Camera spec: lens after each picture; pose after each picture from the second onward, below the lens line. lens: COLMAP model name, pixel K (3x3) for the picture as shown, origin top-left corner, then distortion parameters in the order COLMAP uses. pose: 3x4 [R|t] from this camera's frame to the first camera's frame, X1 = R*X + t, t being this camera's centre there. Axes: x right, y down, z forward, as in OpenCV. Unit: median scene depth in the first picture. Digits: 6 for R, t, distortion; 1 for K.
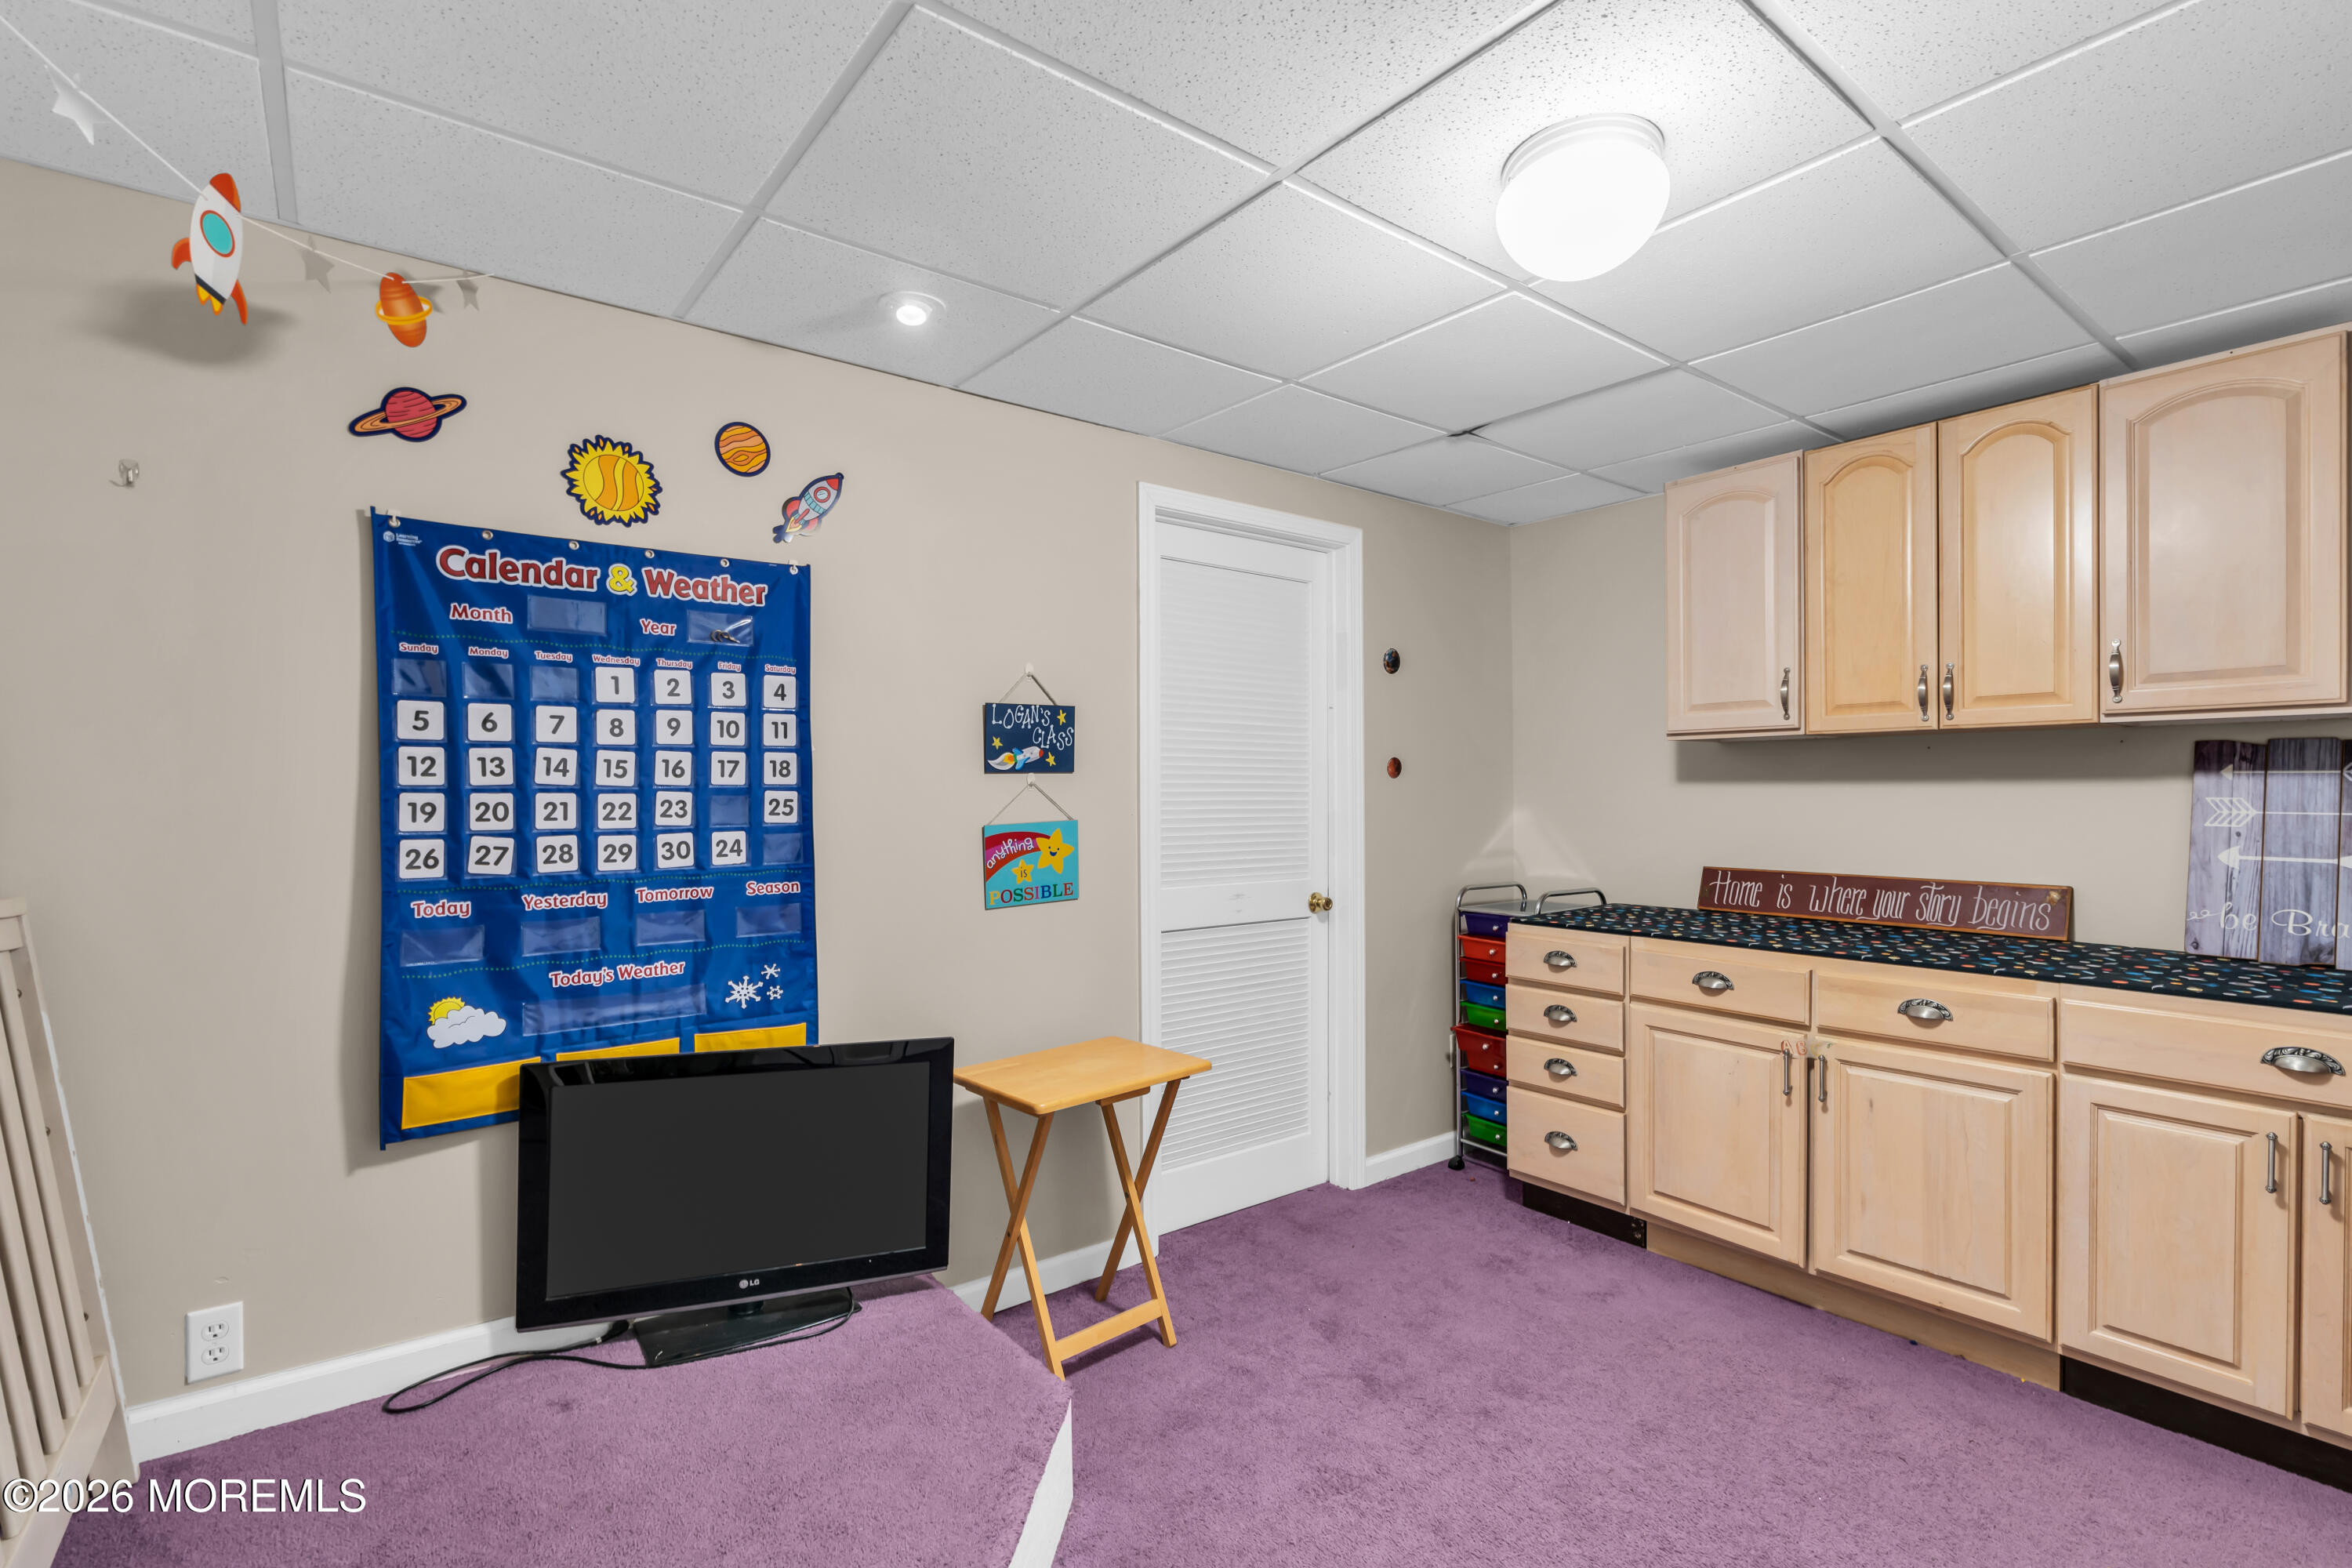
lens RADIAL K [[1079.5, 0, 1176.0], [0, 1079.5, 784.0], [0, 0, 1]] dist [0.001437, 0.000237]
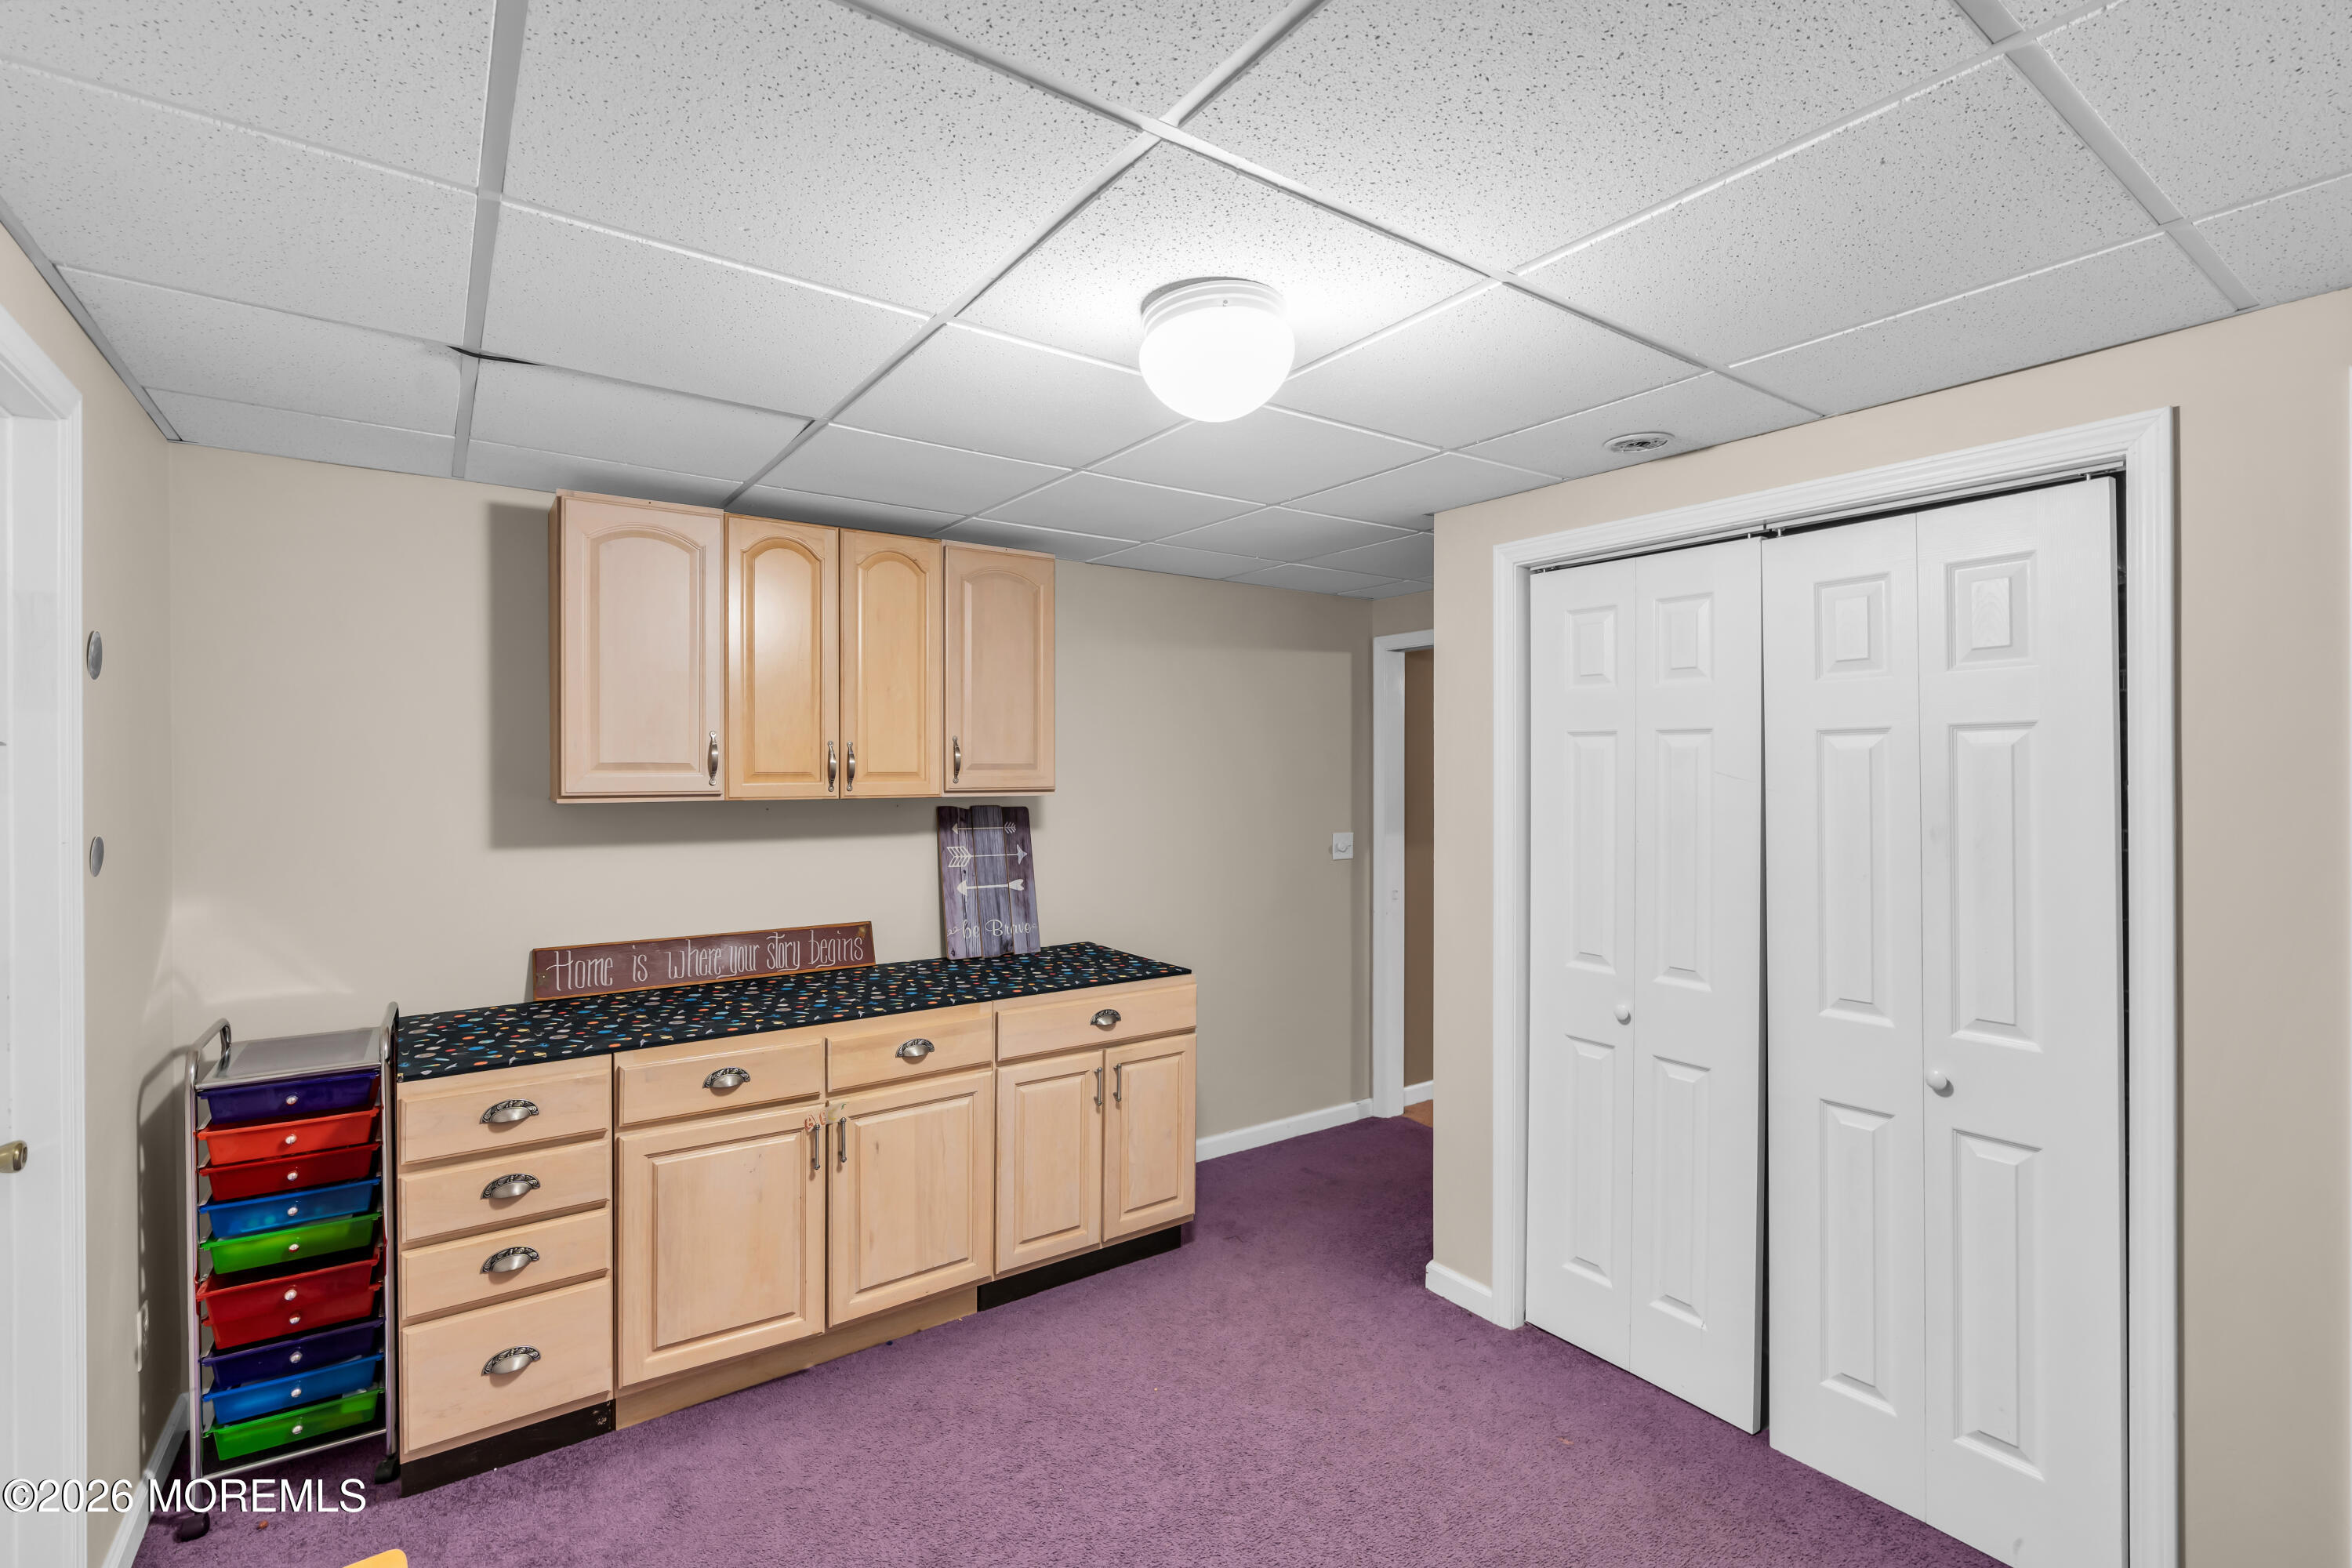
lens RADIAL K [[1052.7, 0, 1172.9], [0, 1052.7, 768.6], [0, 0, 1]] dist [0.000212, 0.000121]
pose [[0.050276, 0.006919, 0.998711, -0.379686], [-0.005850, 0.999961, -0.006633, -0.076675], [-0.998718, -0.005509, 0.050315, 0.588597]]
